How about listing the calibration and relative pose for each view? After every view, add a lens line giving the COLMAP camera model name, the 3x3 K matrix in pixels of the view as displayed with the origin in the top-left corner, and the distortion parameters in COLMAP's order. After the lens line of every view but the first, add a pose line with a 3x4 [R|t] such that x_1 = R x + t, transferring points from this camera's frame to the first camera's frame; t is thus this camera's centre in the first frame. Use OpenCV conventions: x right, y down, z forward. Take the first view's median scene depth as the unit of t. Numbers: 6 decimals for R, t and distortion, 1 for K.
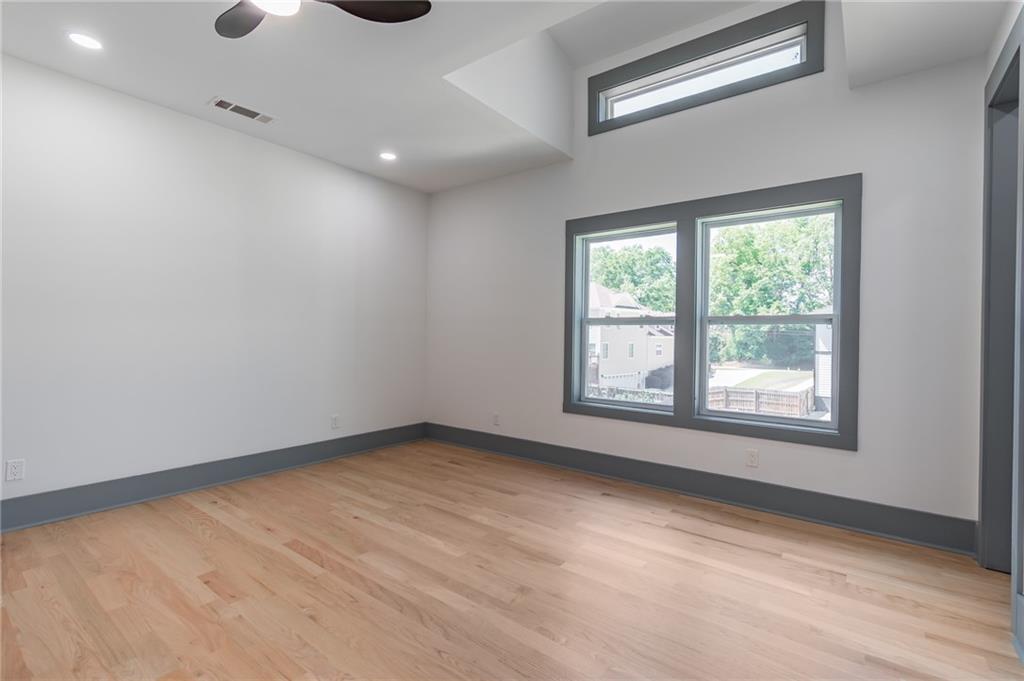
lens RADIAL K [[458.4, 0, 514.9], [0, 458.4, 337.7], [0, 0, 1]] dist [-0.004663, -0.000766]
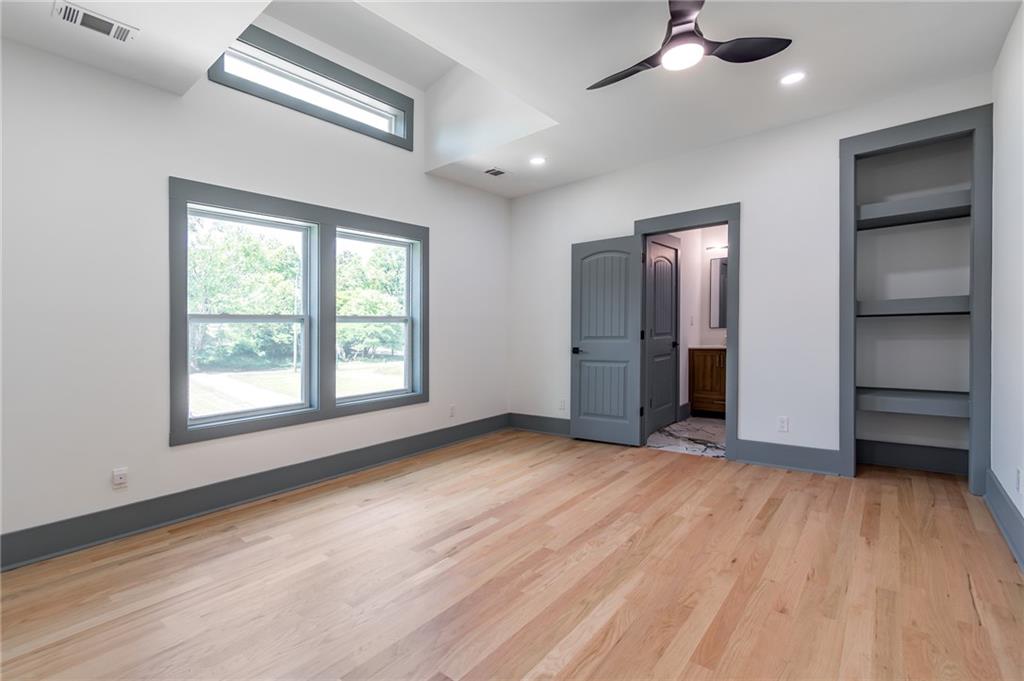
lens RADIAL K [[458.4, 0, 514.9], [0, 458.4, 337.7], [0, 0, 1]] dist [-0.004663, -0.000766]
pose [[0.044298, -0.031377, 0.998525, -0.698705], [0.033915, 0.998978, 0.029887, -0.009797], [-0.998443, 0.032541, 0.045317, 0.526047]]
